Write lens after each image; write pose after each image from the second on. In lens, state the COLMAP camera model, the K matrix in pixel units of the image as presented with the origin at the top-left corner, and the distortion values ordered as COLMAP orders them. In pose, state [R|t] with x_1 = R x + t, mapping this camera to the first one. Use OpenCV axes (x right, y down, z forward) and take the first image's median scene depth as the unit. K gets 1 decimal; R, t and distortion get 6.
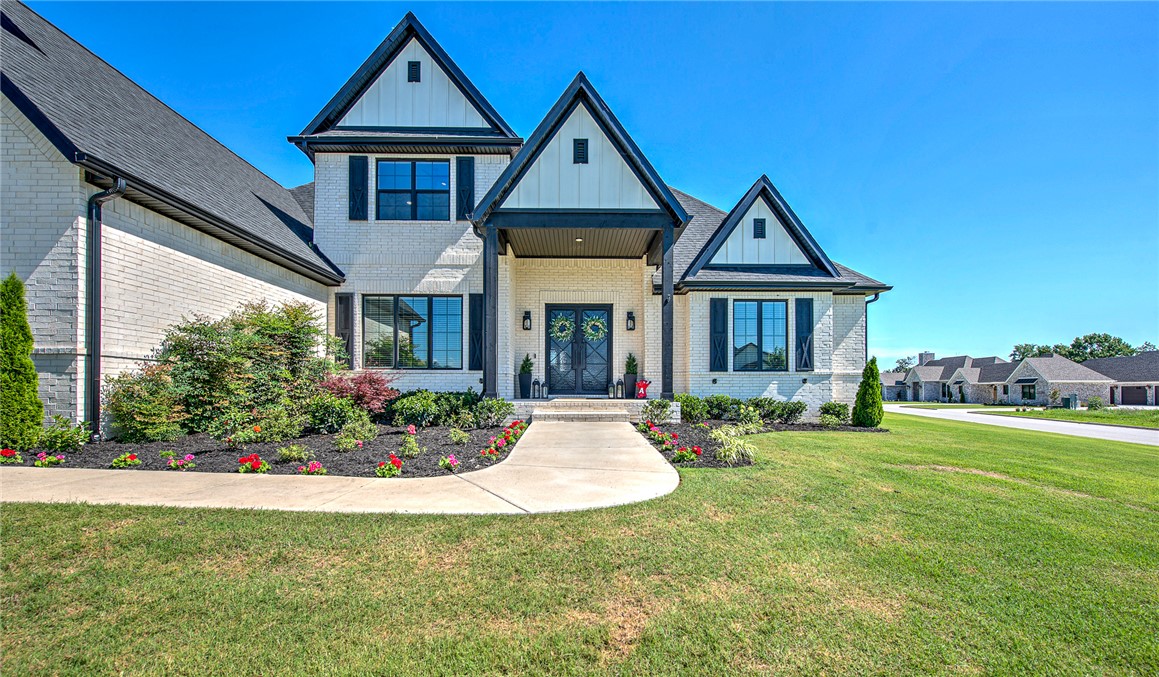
lens RADIAL K [[458.9, 0, 579.1], [0, 458.9, 338.2], [0, 0, 1]] dist [-0.000277, 0.000032]
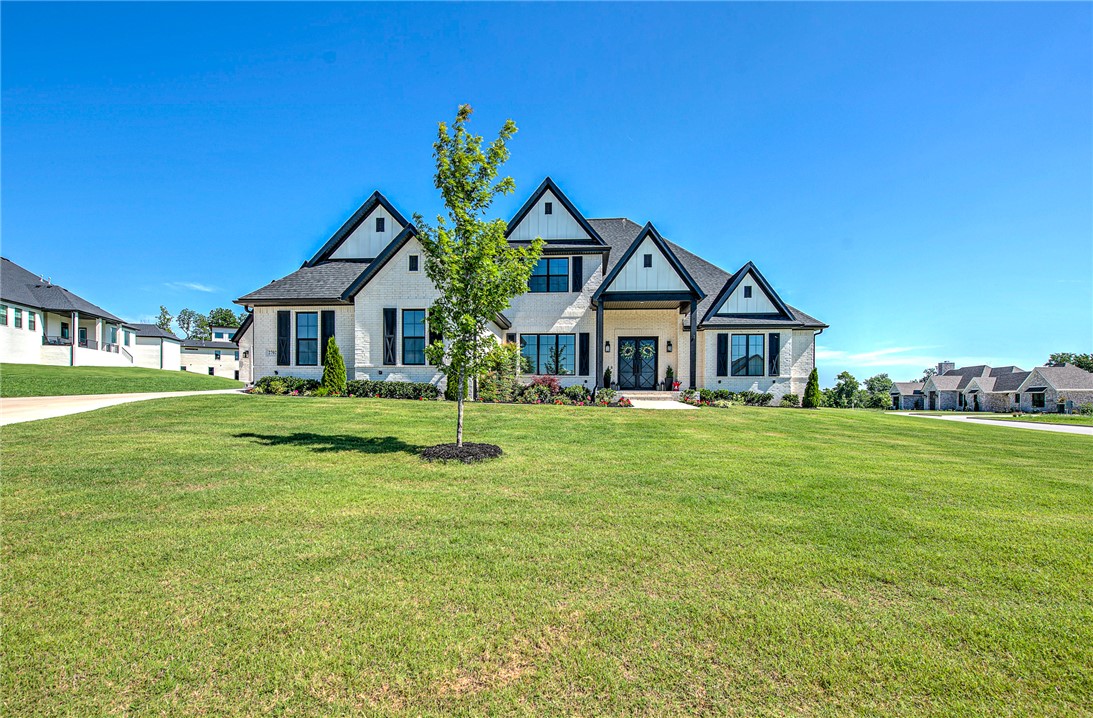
lens RADIAL K [[428.7, 0, 562.5], [0, 428.7, 371.8], [0, 0, 1]] dist [0.000205, -0.000048]
pose [[0.996487, -0.001953, -0.083723, -0.157180], [0.006188, 0.998712, 0.050357, -0.028474], [0.083516, -0.050698, 0.995216, -0.646118]]
